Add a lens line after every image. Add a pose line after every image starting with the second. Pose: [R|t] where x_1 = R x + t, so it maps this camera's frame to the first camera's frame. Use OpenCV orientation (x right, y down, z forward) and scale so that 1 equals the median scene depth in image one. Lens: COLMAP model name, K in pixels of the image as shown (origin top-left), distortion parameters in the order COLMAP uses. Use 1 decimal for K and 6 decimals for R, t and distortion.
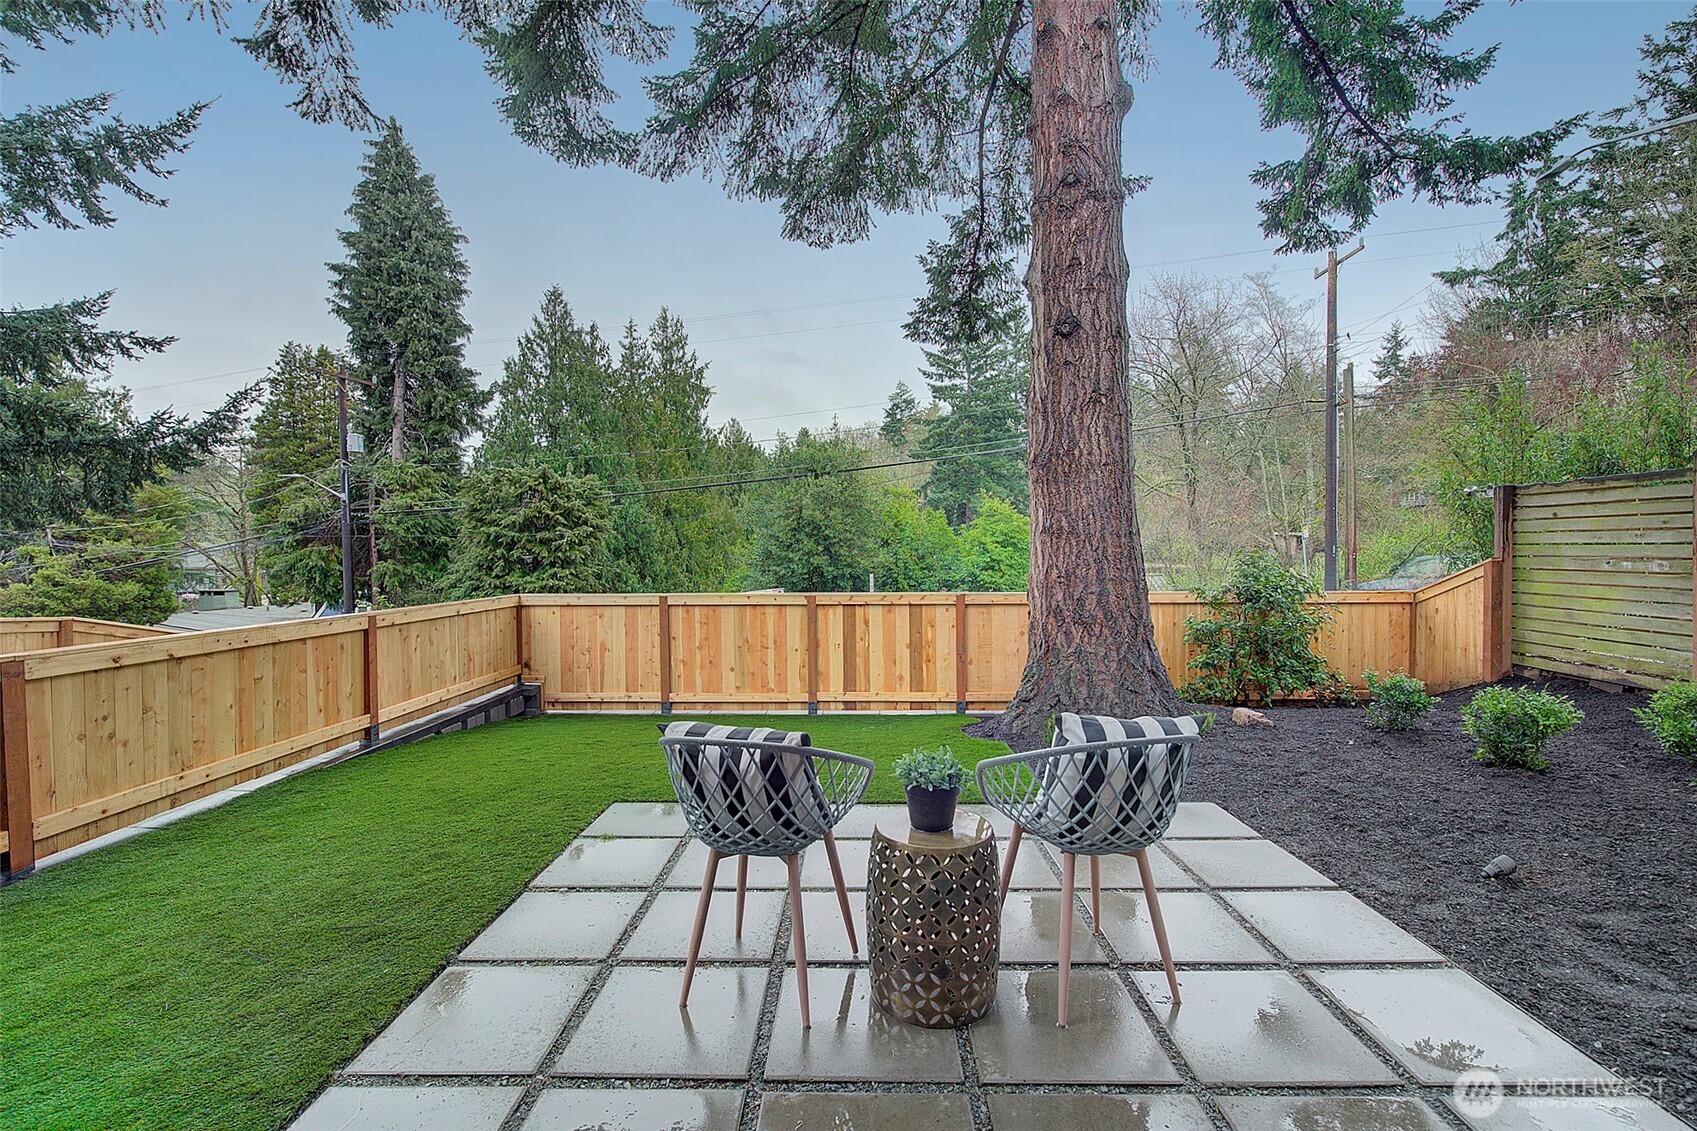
lens RADIAL K [[736.1, 0, 847.4], [0, 736.1, 569.4], [0, 0, 1]] dist [-0.013791, 0.000115]
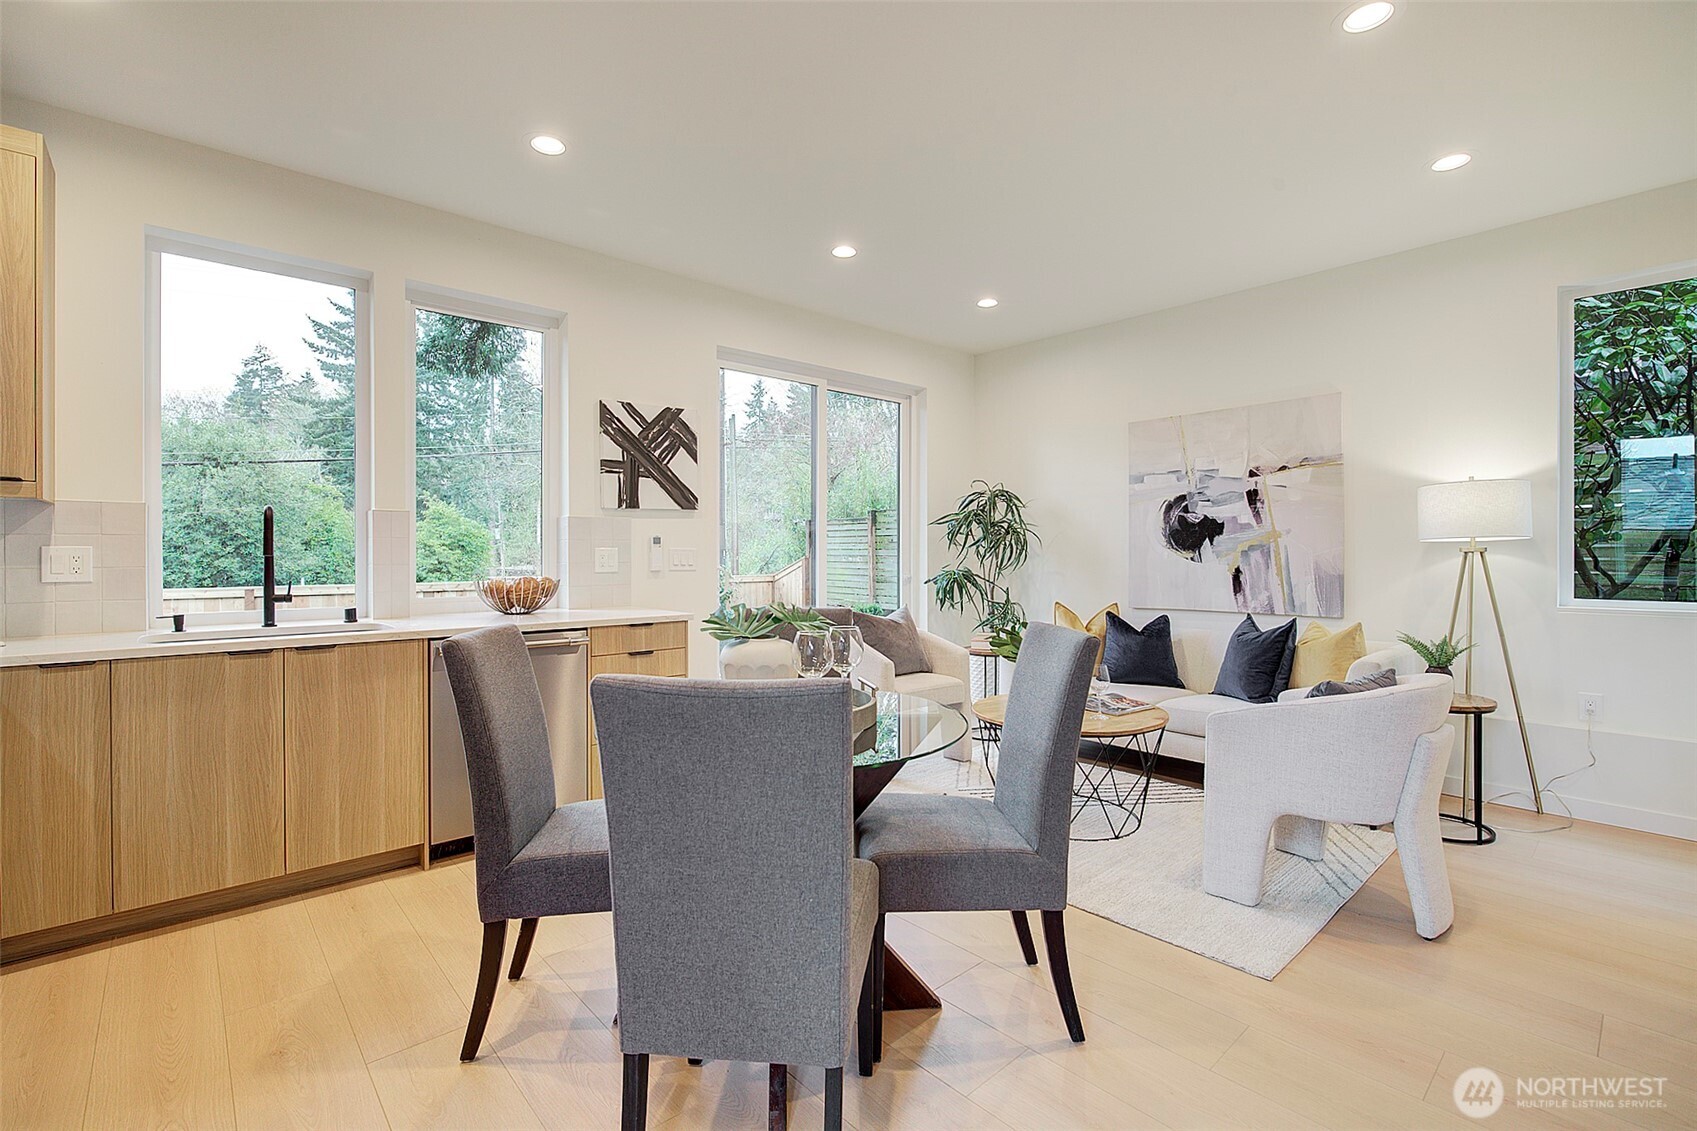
lens RADIAL K [[751.9, 0, 844.4], [0, 751.9, 557.7], [0, 0, 1]] dist [-0.010472, 0.000276]
pose [[0.728228, 0.001268, 0.685334, -0.109372], [0.013923, 0.999765, -0.016645, 0.005871], [-0.685193, 0.021663, 0.728039, -0.139800]]
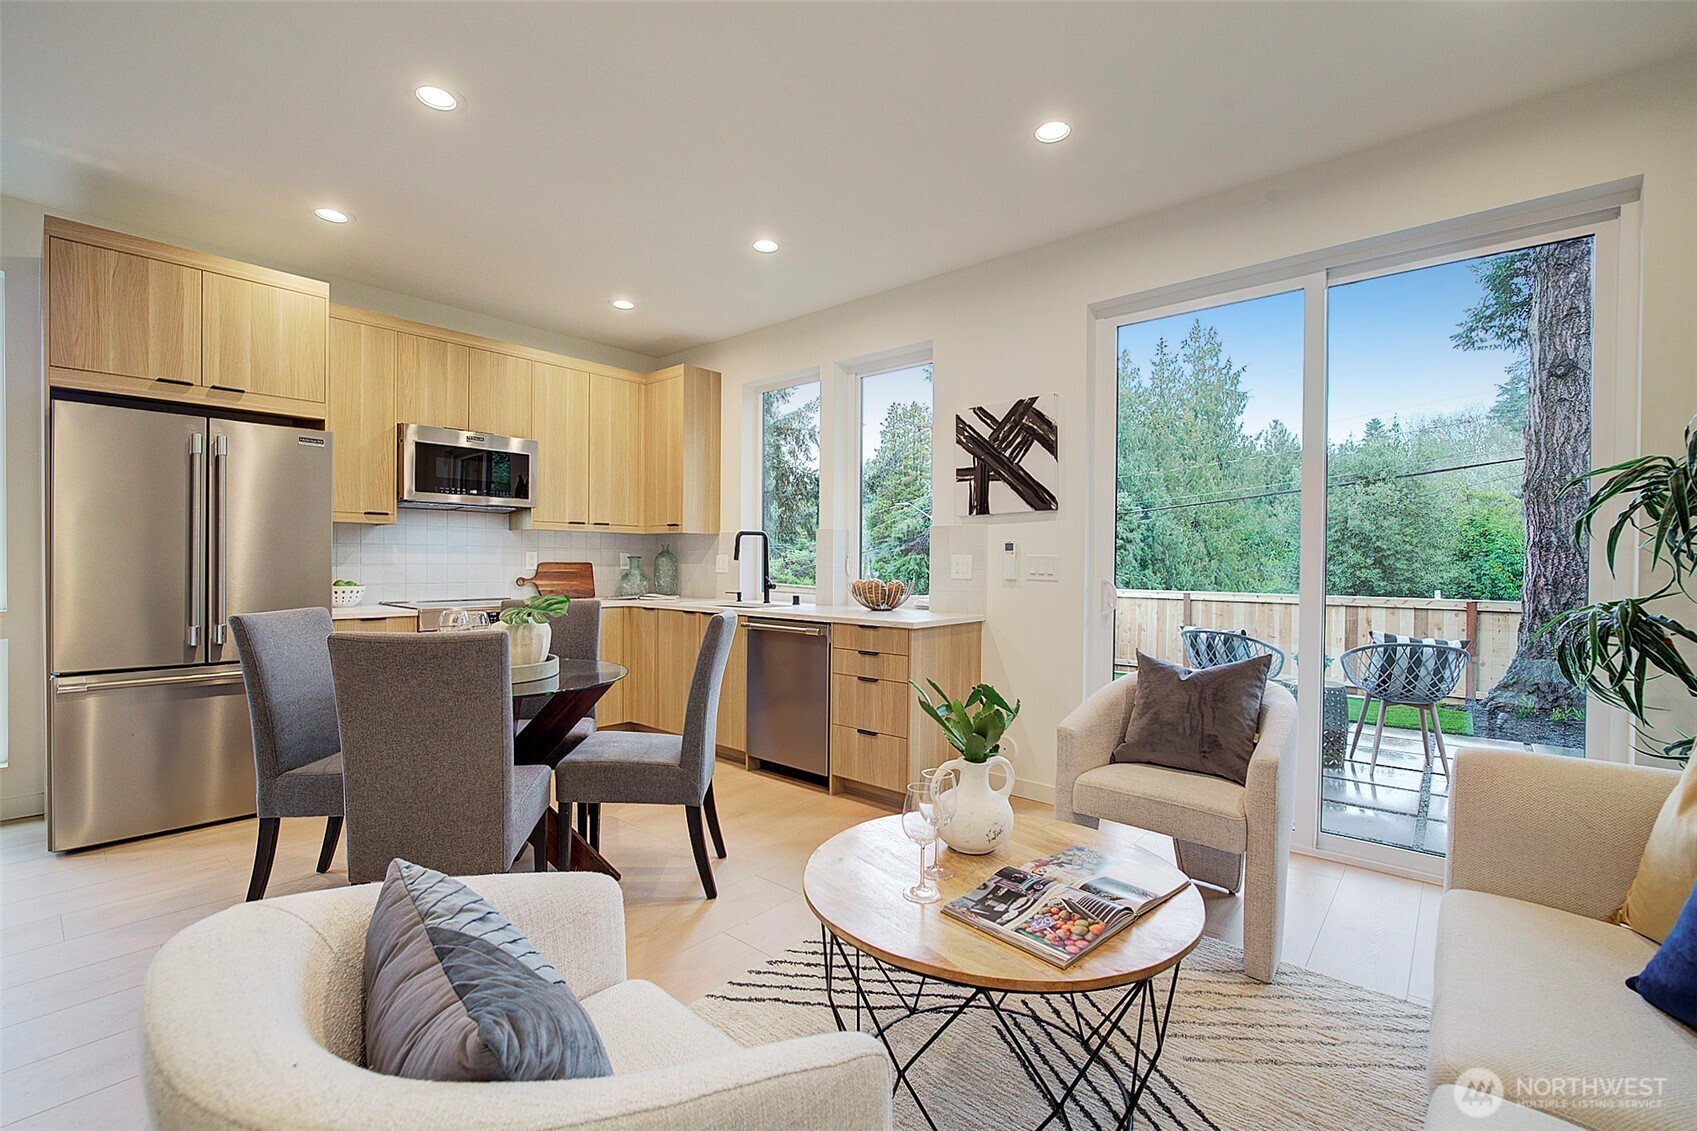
lens RADIAL K [[729.1, 0, 844.1], [0, 729.1, 569.5], [0, 0, 1]] dist [-0.013325, 0.000355]
pose [[0.770785, 0.019425, -0.636799, 0.033696], [-0.028791, 0.999576, -0.004358, 0.005053], [0.636444, 0.021693, 0.771017, -0.128027]]
